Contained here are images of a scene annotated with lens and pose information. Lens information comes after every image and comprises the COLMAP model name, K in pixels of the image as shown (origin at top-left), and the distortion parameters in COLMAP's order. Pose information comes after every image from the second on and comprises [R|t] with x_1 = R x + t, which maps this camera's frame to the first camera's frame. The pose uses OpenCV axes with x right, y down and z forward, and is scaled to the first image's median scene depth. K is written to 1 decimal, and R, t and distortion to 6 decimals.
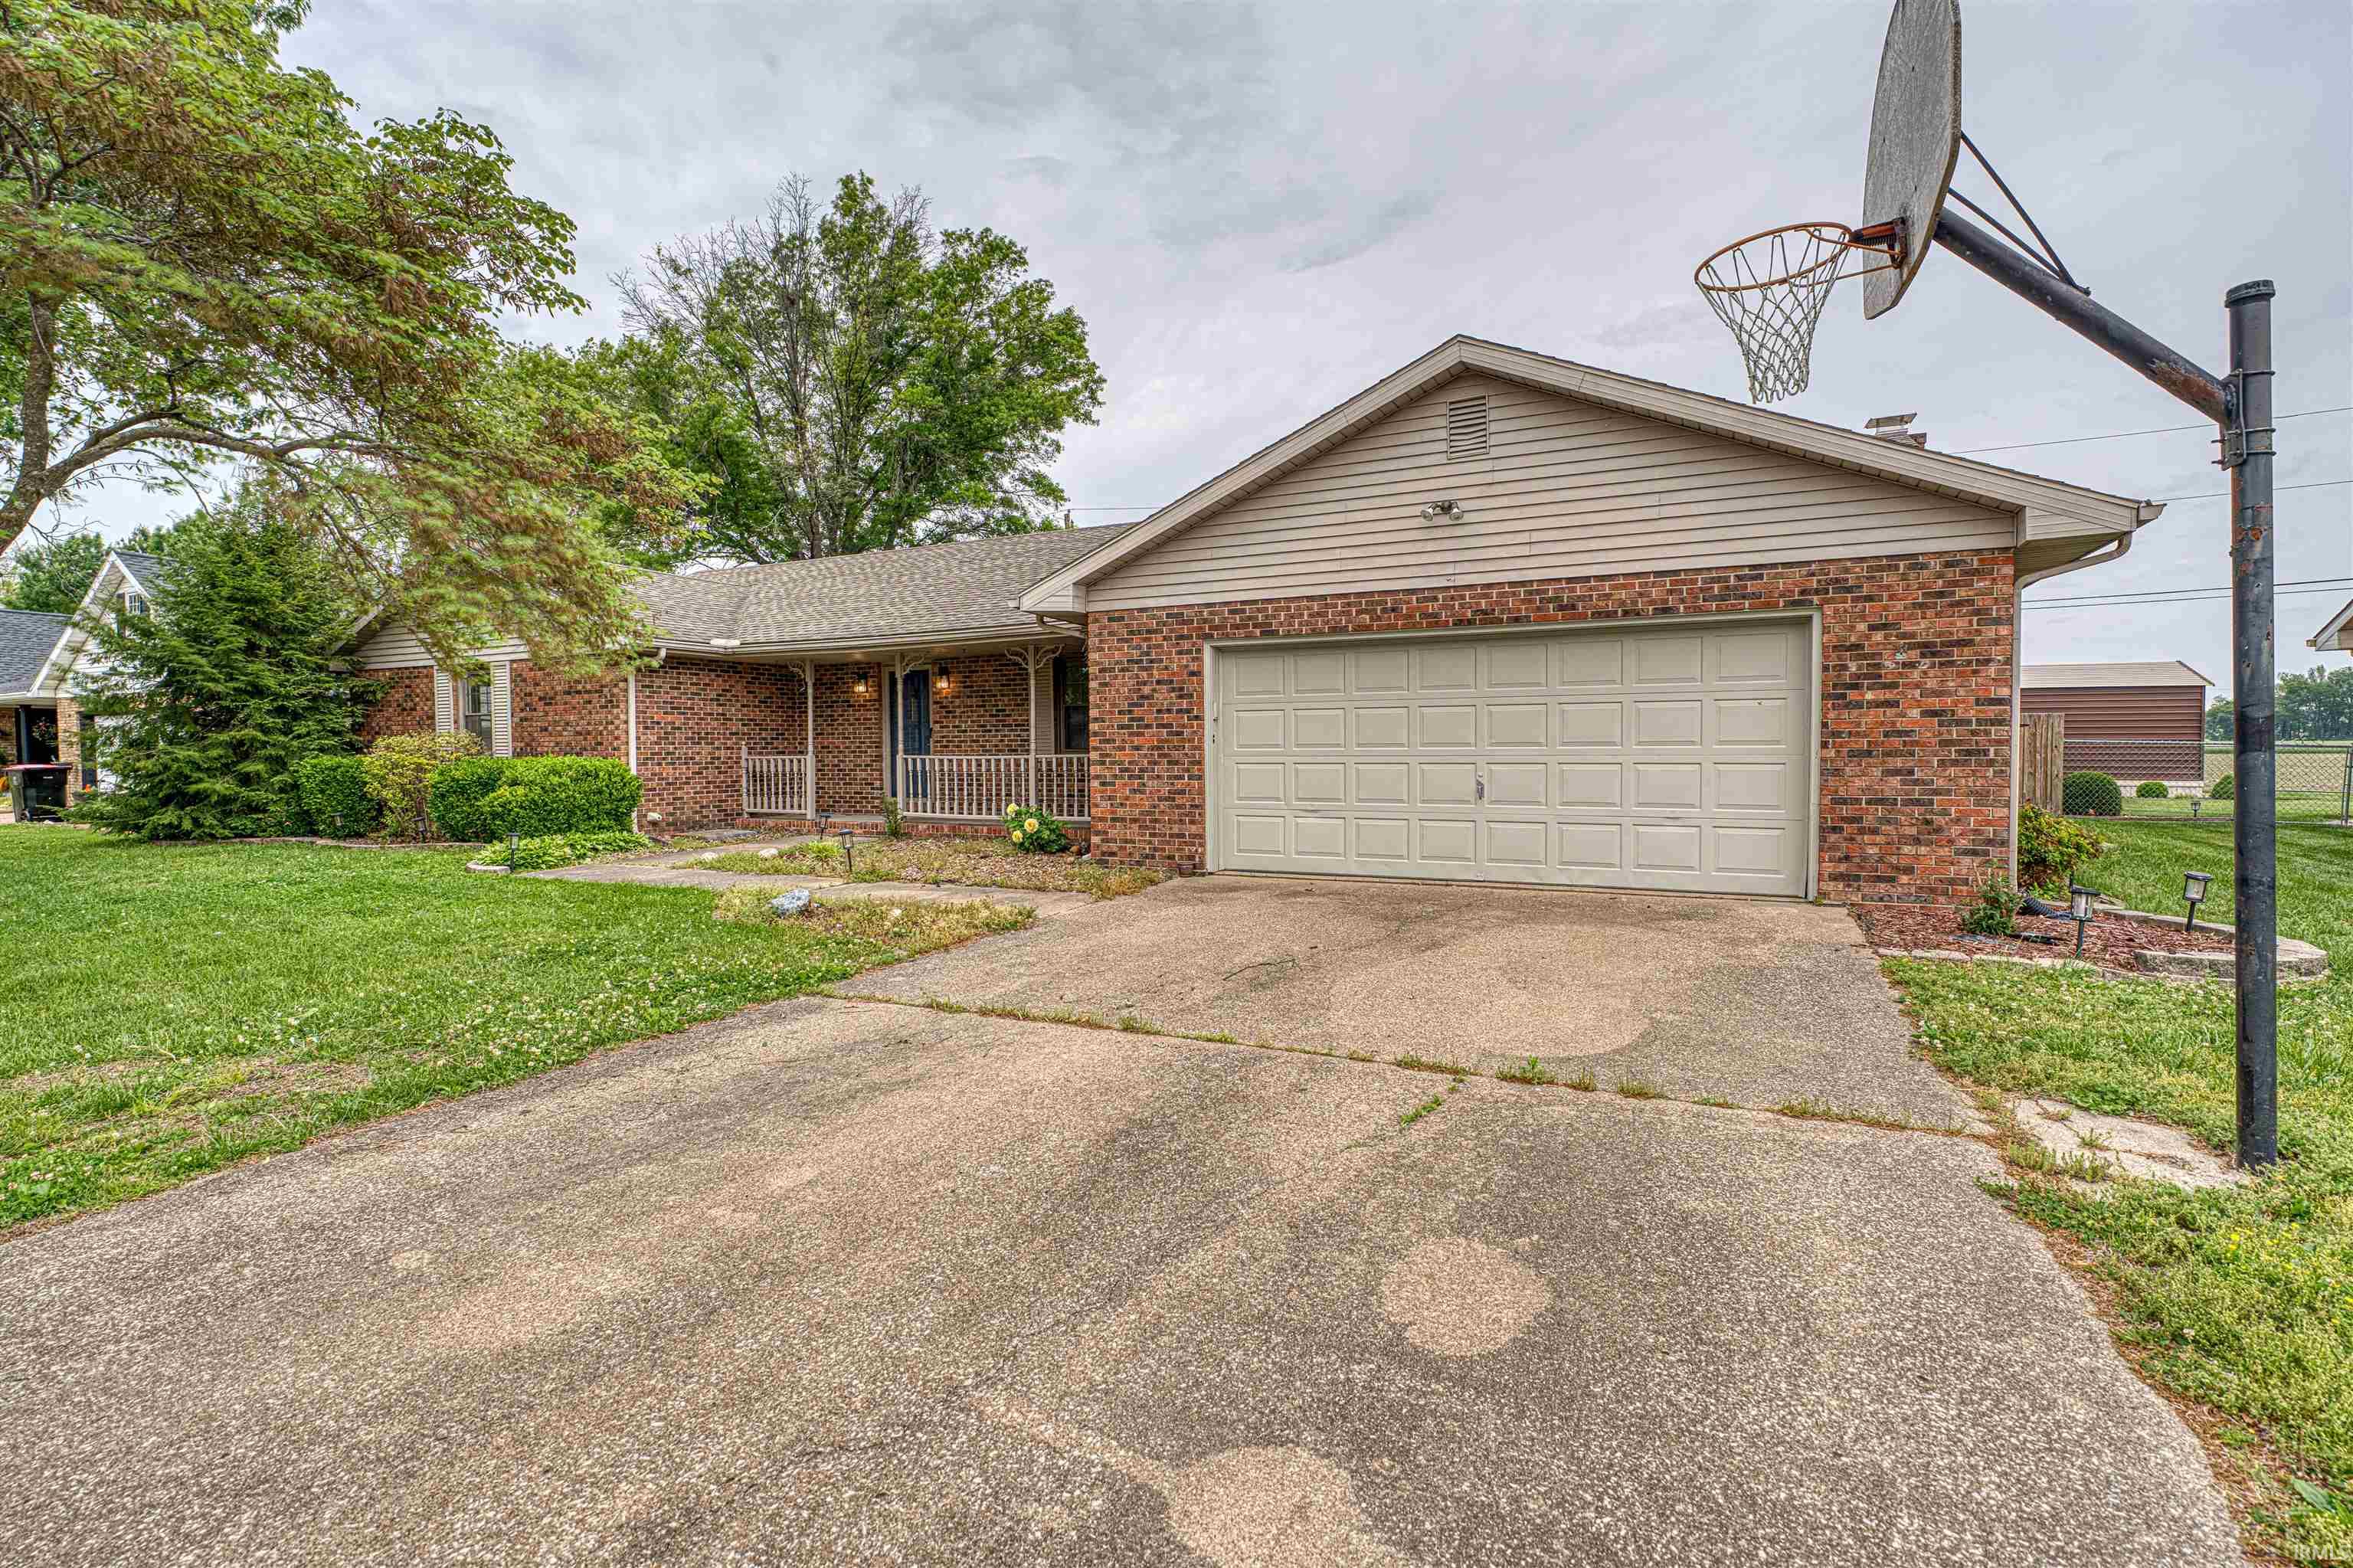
lens RADIAL K [[1088.1, 0, 1171.5], [0, 1088.1, 783.3], [0, 0, 1]] dist [-0.009529, 0.003652]
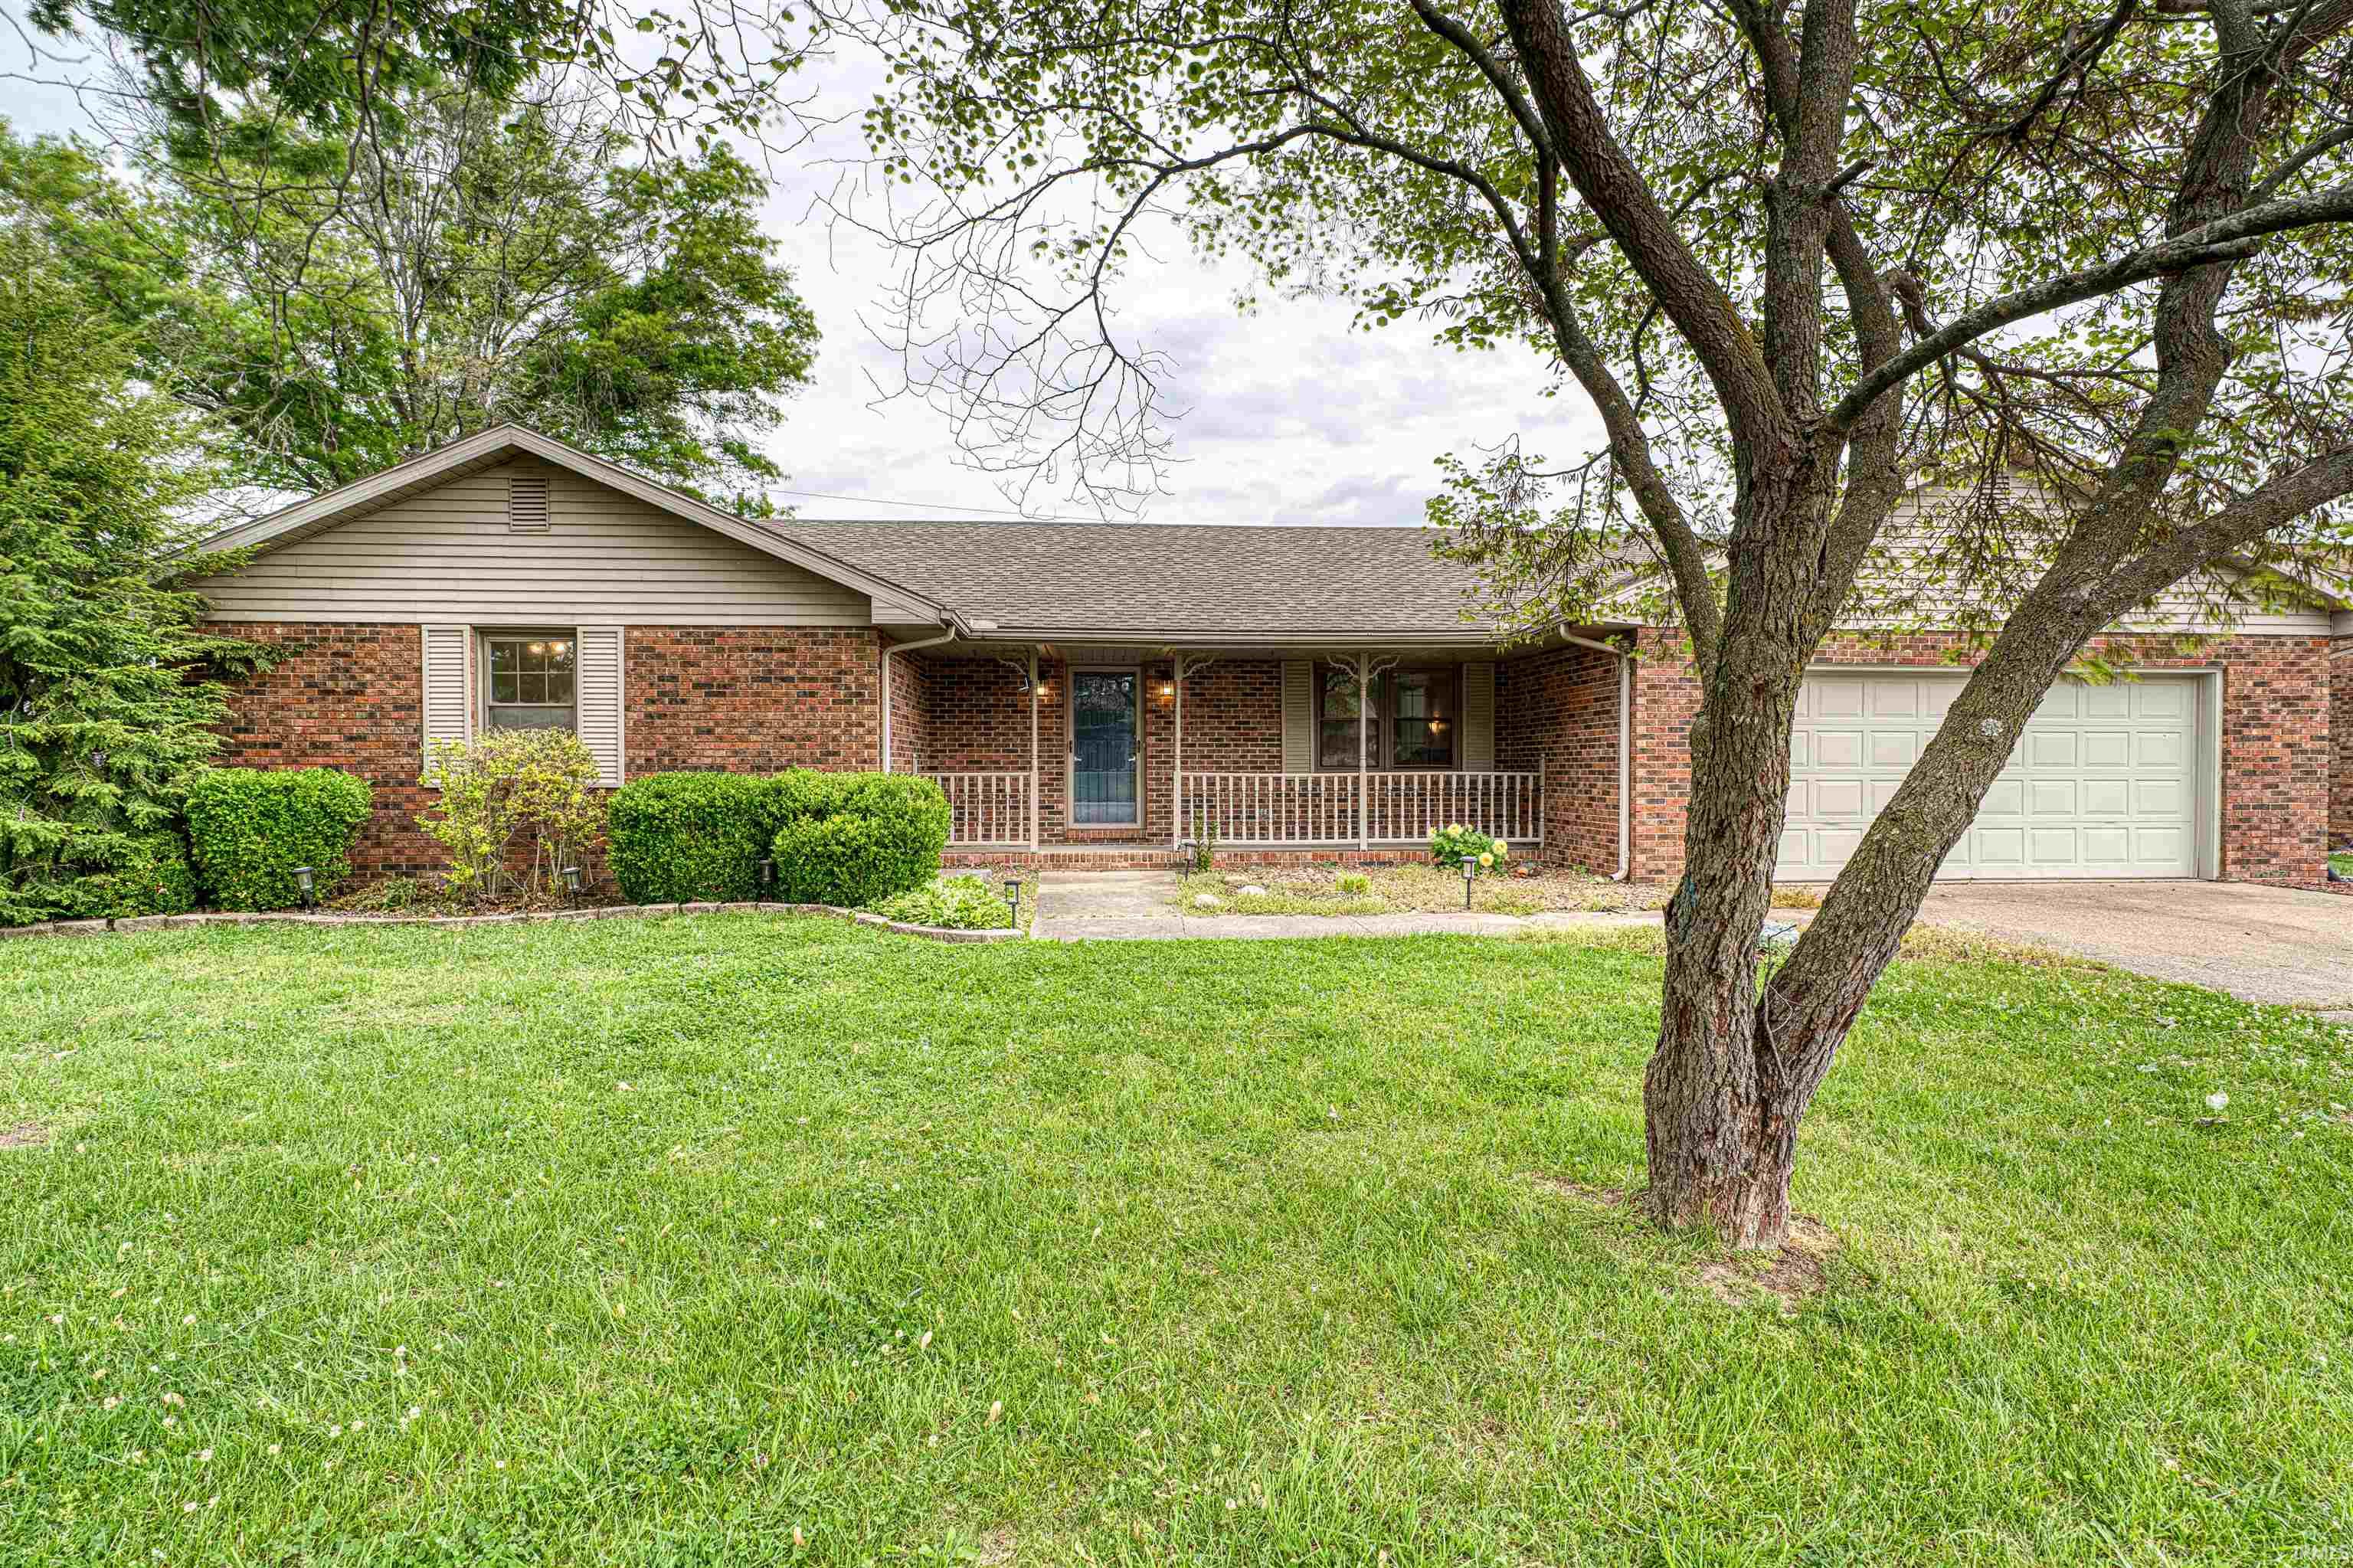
lens RADIAL K [[1088.1, 0, 1173.9], [0, 1088.1, 781.5], [0, 0, 1]] dist [-0.009529, 0.003652]
pose [[0.857293, -0.000003, 0.514828, -1.235975], [0.010696, 0.999784, -0.017806, -0.006154], [-0.514717, 0.020771, 0.857108, 0.494017]]
